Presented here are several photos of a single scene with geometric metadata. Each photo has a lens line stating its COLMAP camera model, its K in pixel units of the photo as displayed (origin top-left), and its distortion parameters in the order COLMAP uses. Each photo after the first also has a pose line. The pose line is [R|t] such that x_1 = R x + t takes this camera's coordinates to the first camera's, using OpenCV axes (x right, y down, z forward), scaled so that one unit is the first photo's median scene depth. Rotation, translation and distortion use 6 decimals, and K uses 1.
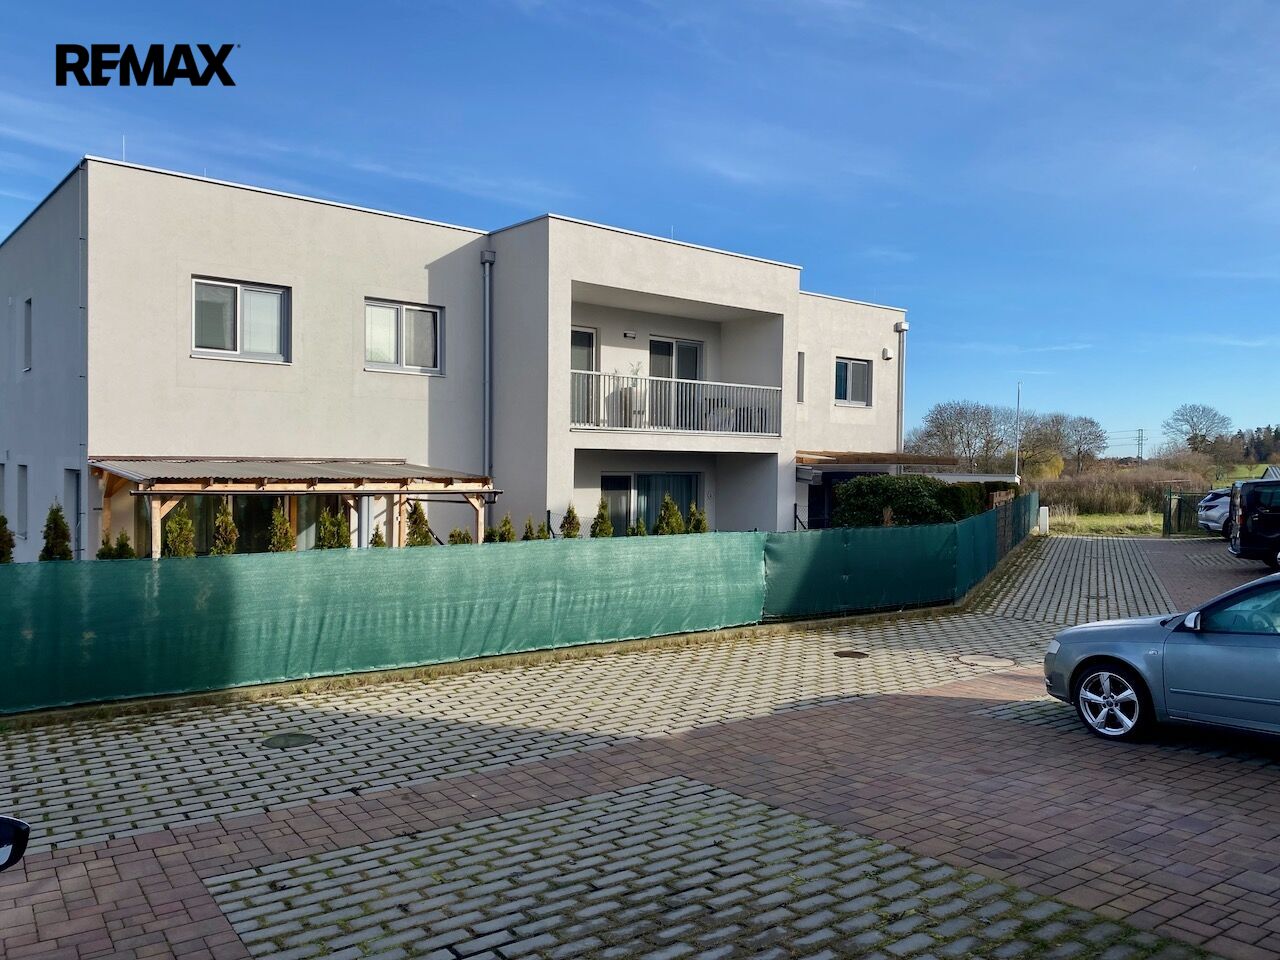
lens RADIAL K [[973.7, 0, 639.3], [0, 973.7, 483.1], [0, 0, 1]] dist [0.061841, -0.065782]
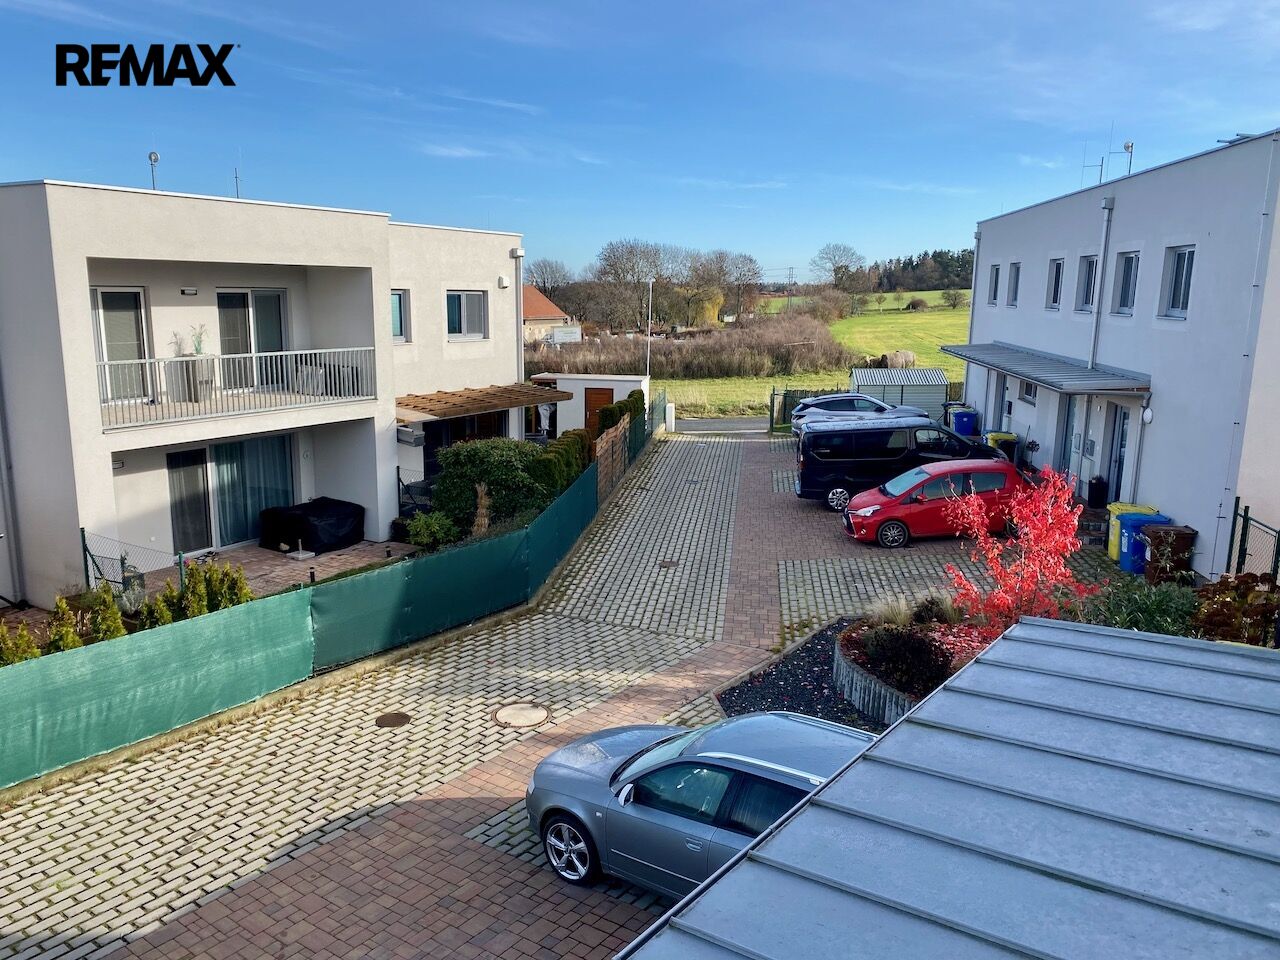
lens RADIAL K [[973.7, 0, 638.7], [0, 973.7, 483.3], [0, 0, 1]] dist [0.061841, -0.065782]
pose [[0.954502, -0.055059, 0.293079, 0.105046], [-0.004586, 0.979981, 0.199036, -0.157715], [-0.298171, -0.191325, 0.935141, 0.019351]]
